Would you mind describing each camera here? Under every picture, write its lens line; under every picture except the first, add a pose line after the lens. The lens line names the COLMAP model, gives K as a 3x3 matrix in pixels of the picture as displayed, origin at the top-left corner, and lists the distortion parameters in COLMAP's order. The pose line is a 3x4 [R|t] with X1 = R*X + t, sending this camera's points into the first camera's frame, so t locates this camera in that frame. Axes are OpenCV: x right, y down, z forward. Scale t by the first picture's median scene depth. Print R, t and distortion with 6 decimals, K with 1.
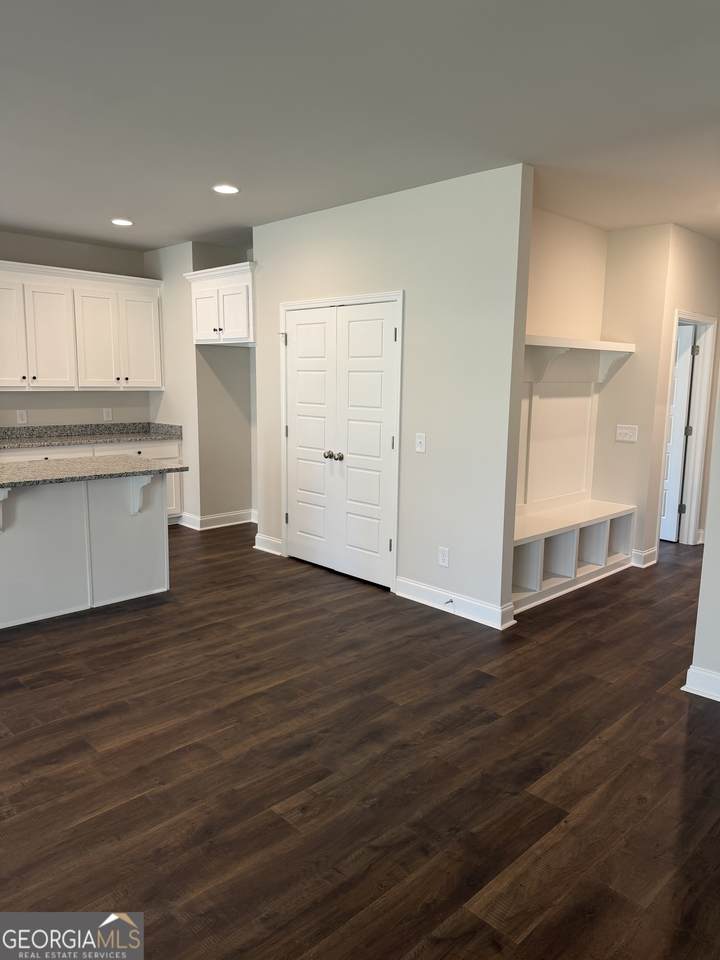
lens RADIAL K [[680.7, 0, 359.6], [0, 680.7, 484.7], [0, 0, 1]] dist [-0.010261, 0.002077]
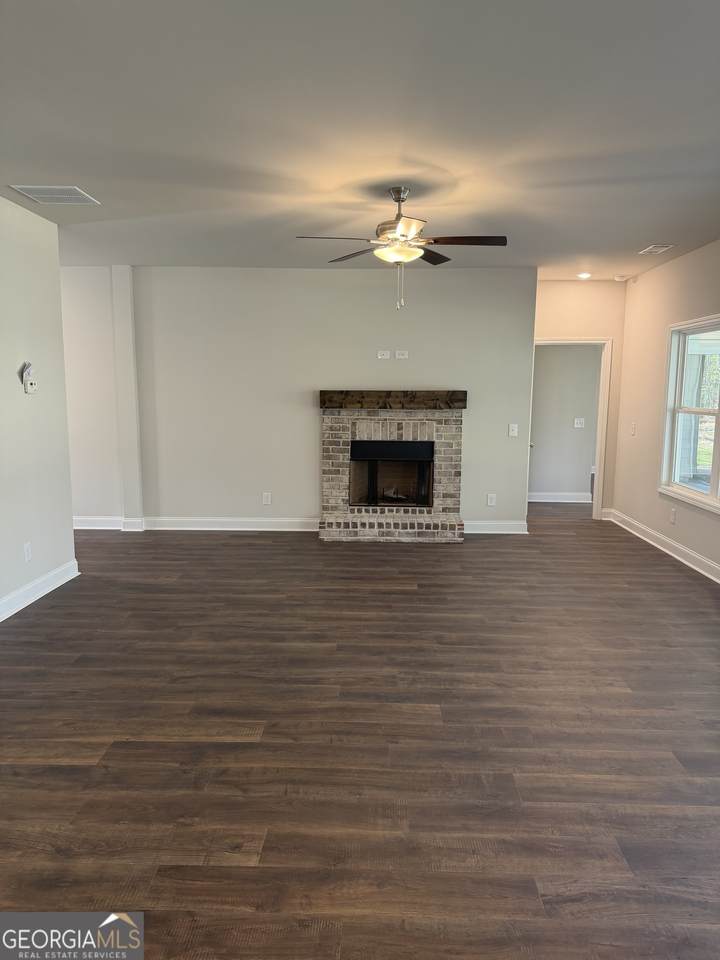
lens RADIAL K [[680.7, 0, 360.6], [0, 680.7, 479.6], [0, 0, 1]] dist [-0.010261, 0.002077]
pose [[-0.693832, -0.120878, 0.709919, -0.390664], [0.095122, 0.961791, 0.256730, -0.116055], [-0.713827, 0.245656, -0.655823, 0.660987]]
